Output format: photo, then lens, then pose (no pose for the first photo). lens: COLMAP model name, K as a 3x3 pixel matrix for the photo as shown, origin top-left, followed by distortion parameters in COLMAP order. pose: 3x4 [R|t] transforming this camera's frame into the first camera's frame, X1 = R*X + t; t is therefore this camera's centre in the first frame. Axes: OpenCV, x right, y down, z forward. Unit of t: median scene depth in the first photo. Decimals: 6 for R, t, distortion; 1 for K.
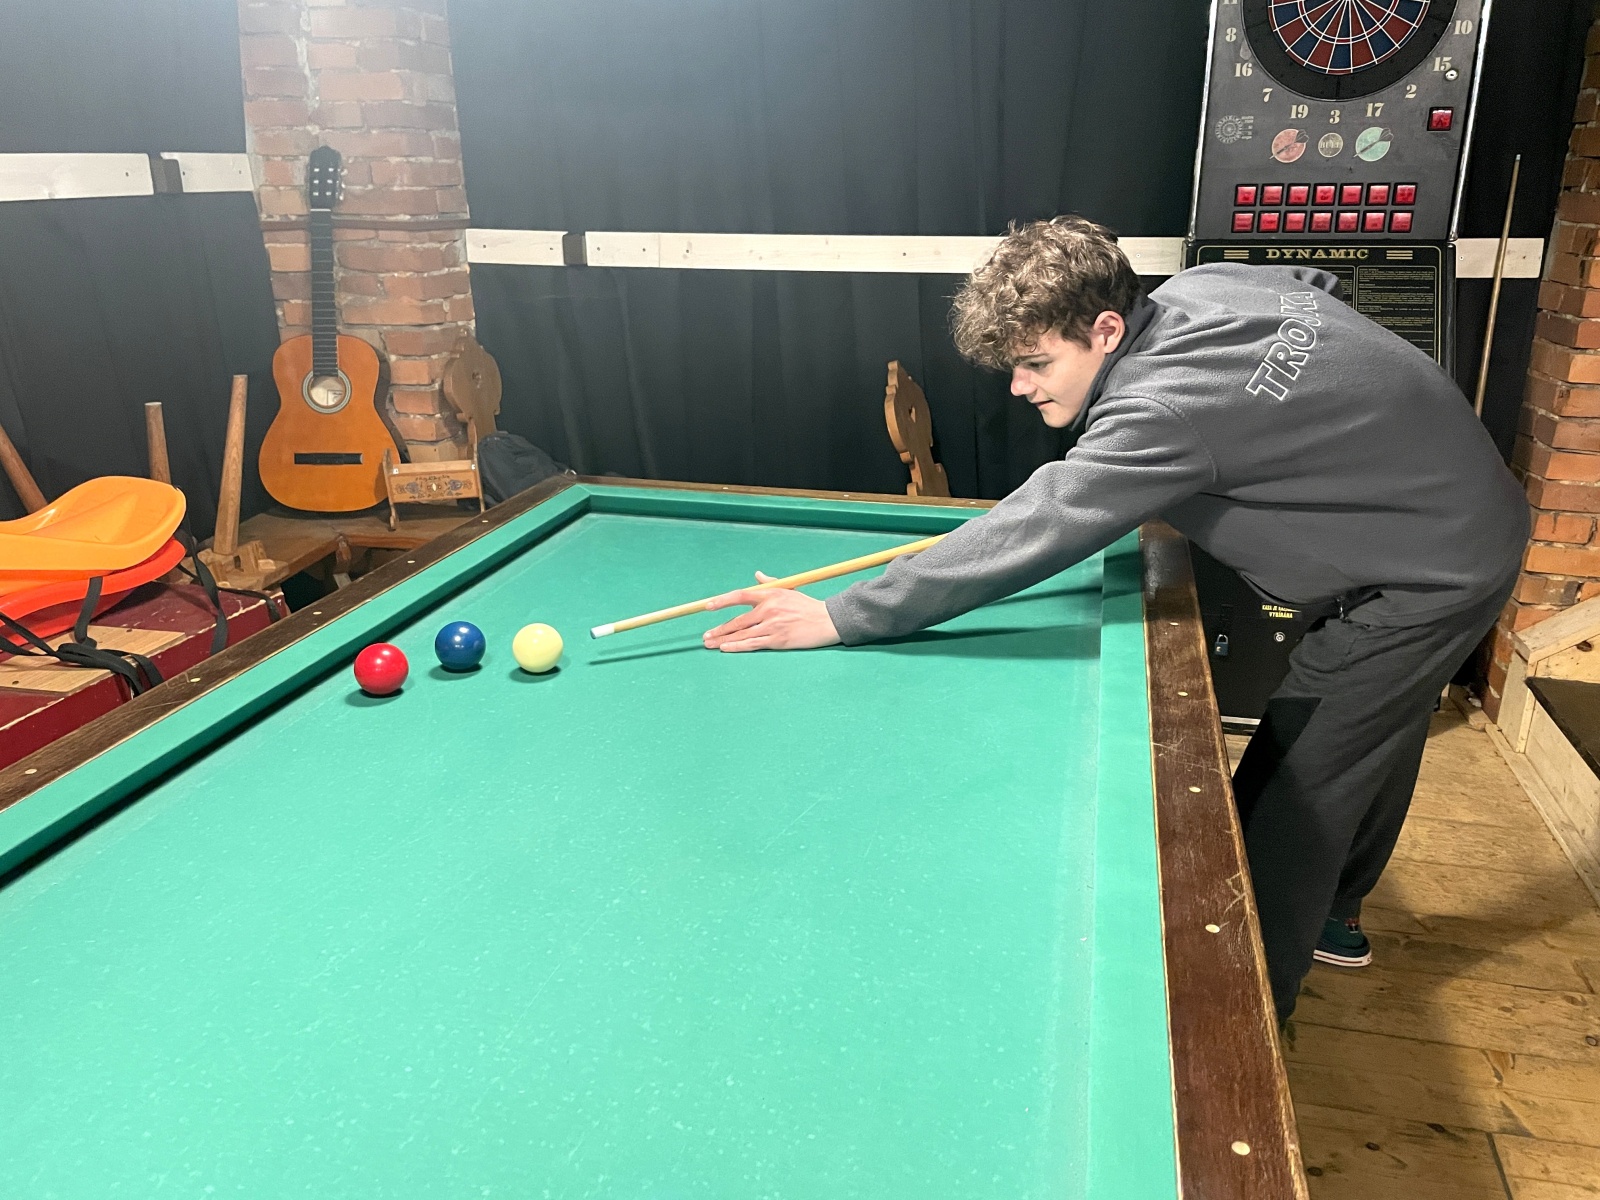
lens RADIAL K [[1210.4, 0, 796.1], [0, 1210.4, 646.8], [0, 0, 1]] dist [0.062429, -0.069195]
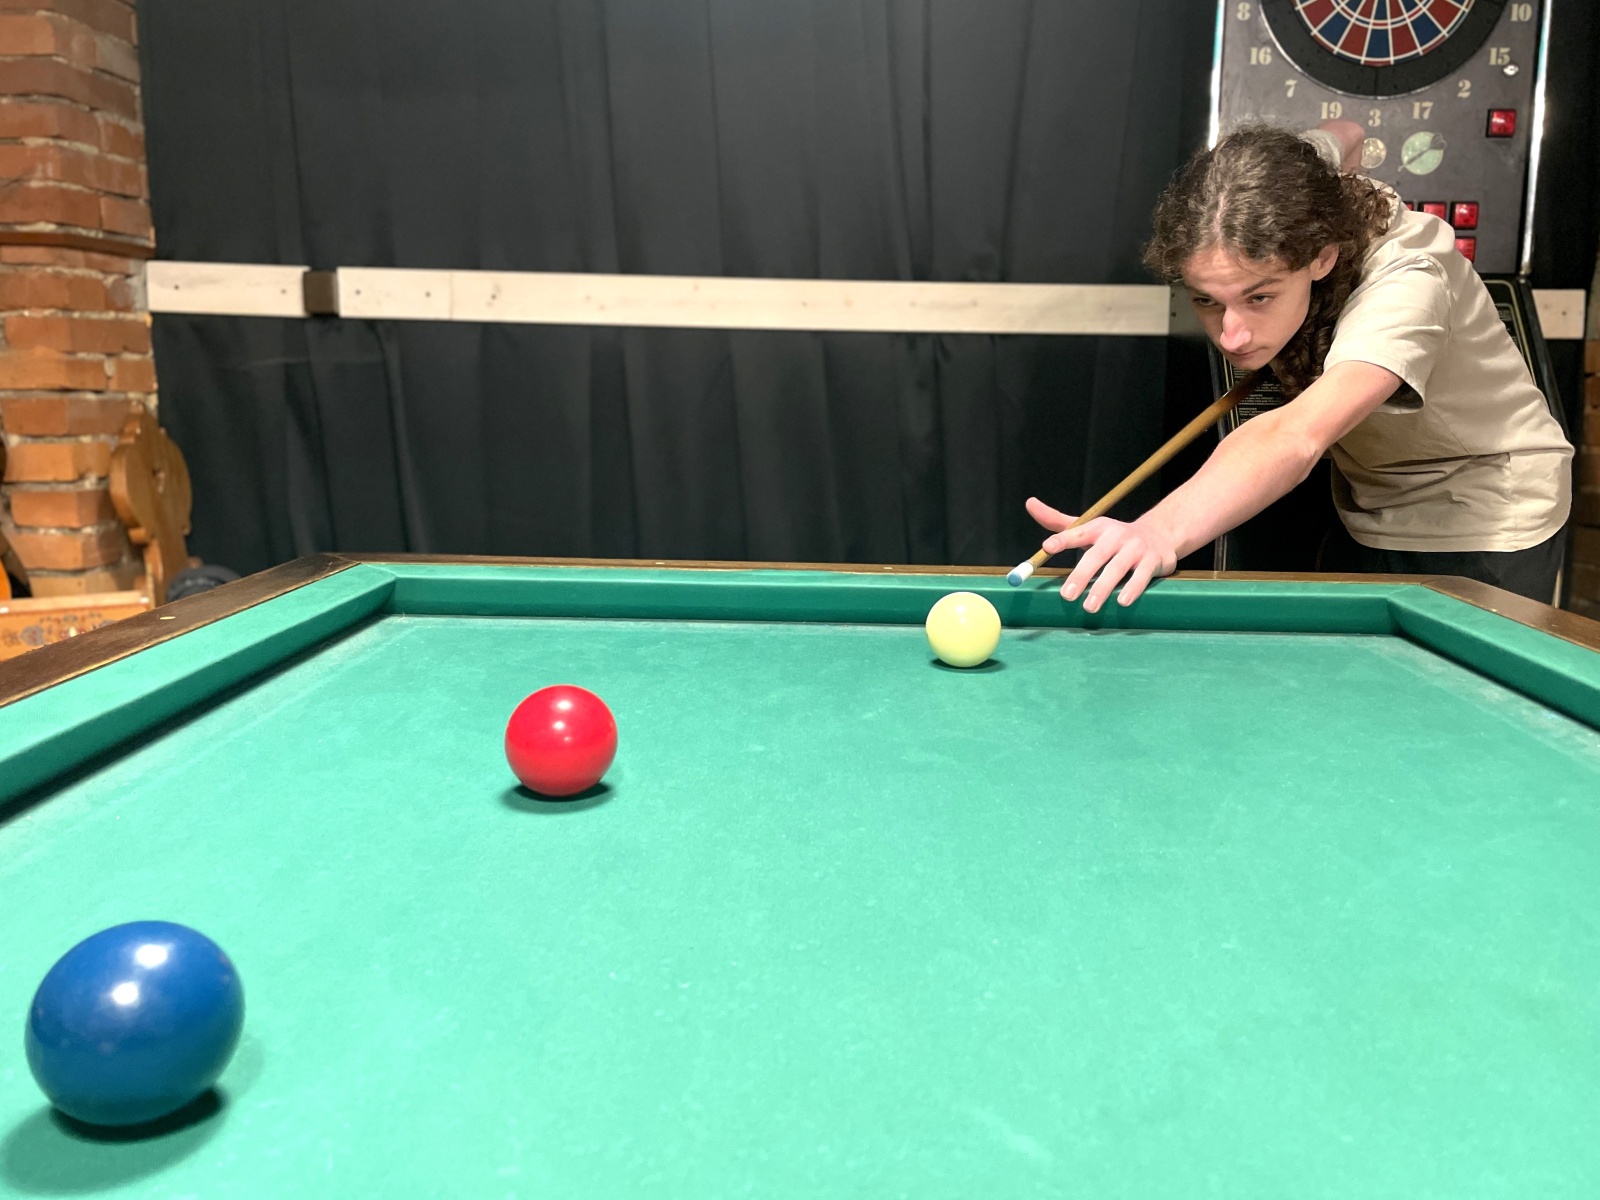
lens RADIAL K [[1267.5, 0, 826.7], [0, 1267.5, 596.9], [0, 0, 1]] dist [0.065818, -0.107108]
pose [[0.972998, -0.024188, 0.229543, -0.078703], [0.069630, 0.978922, -0.191999, -0.002247], [-0.220060, 0.202798, 0.954173, 0.306071]]
